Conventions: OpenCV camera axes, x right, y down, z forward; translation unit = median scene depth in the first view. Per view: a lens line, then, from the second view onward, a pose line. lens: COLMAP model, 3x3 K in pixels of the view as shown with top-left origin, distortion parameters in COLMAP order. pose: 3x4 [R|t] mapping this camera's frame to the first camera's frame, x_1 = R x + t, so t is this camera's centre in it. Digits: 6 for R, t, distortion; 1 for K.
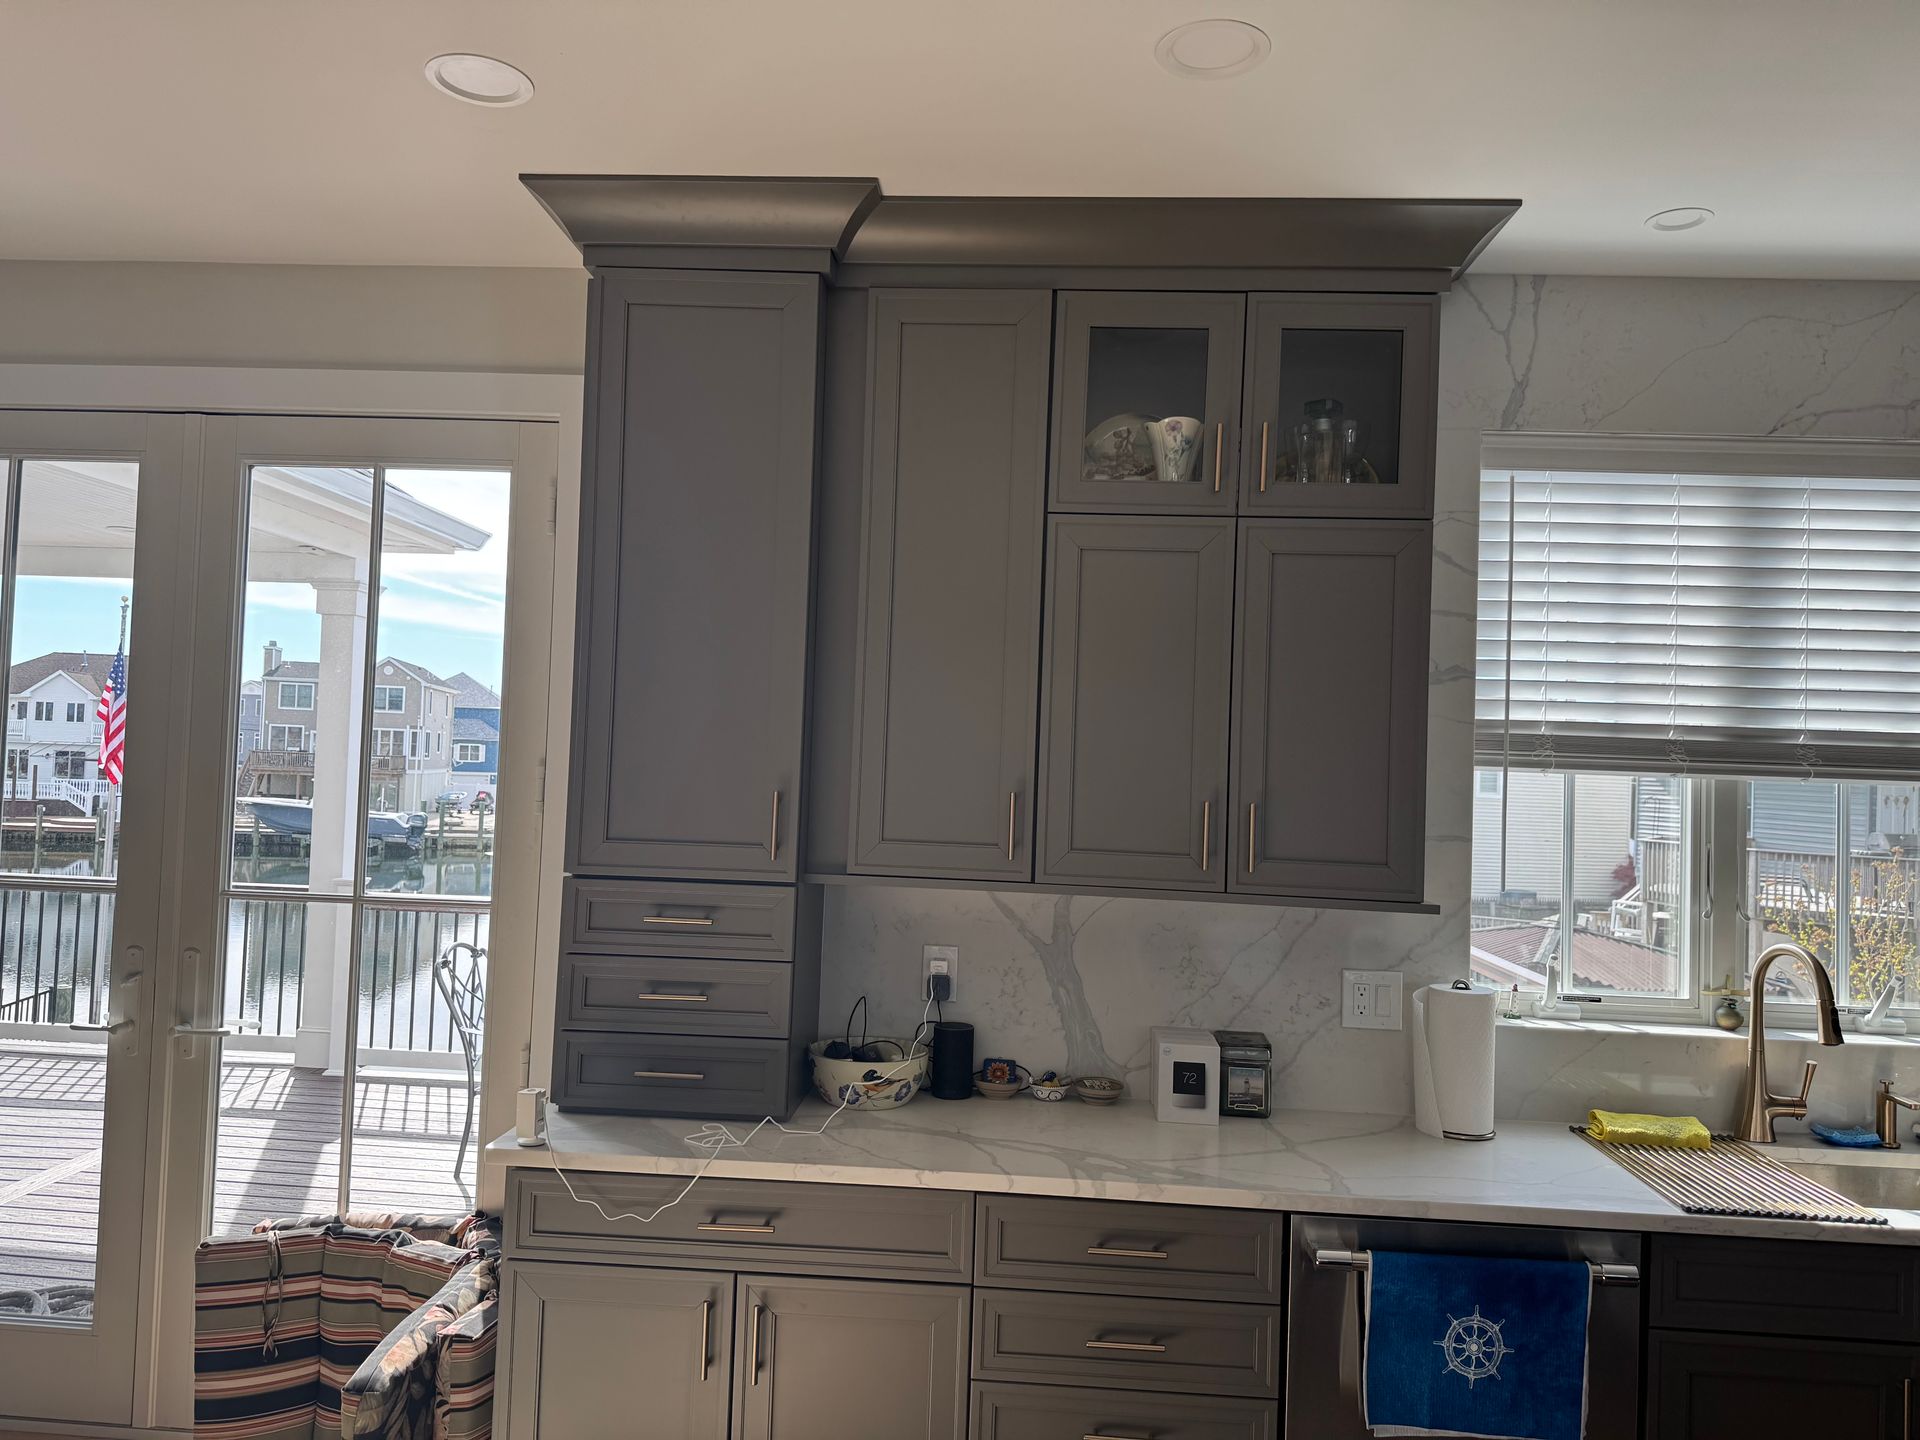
lens RADIAL K [[1364.6, 0, 947.6], [0, 1364.6, 726.1], [0, 0, 1]] dist [0.030390, -0.035616]
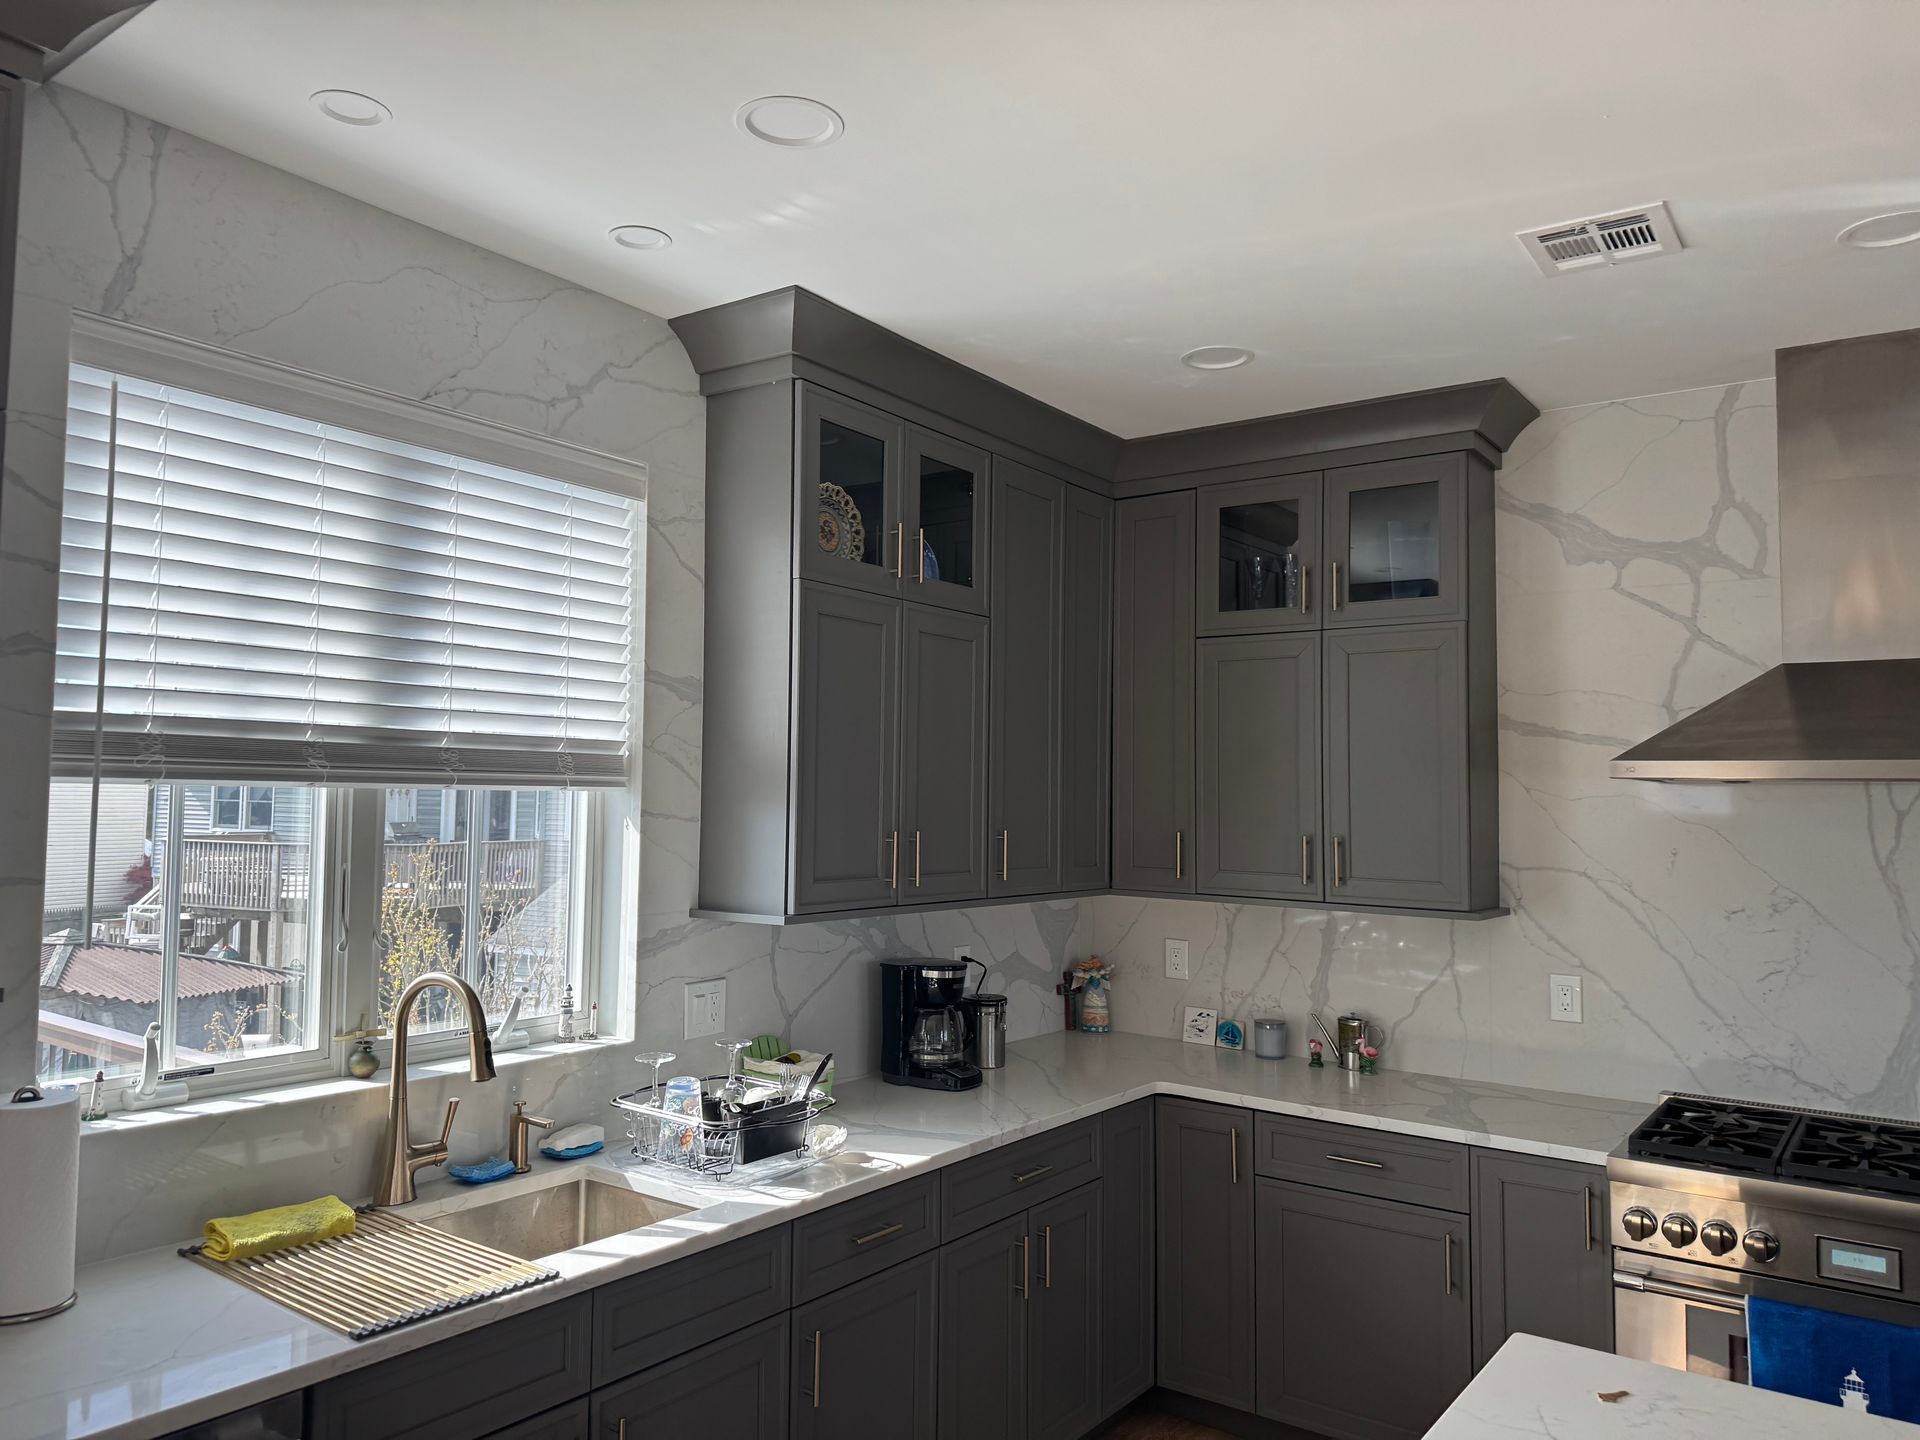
lens RADIAL K [[1364.6, 0, 947.6], [0, 1364.6, 726.1], [0, 0, 1]] dist [0.030390, -0.035616]
pose [[0.545172, 0.016780, 0.838156, 0.041733], [-0.020850, 0.999762, -0.006453, -0.002354], [-0.838065, -0.013957, 0.545392, 0.225154]]
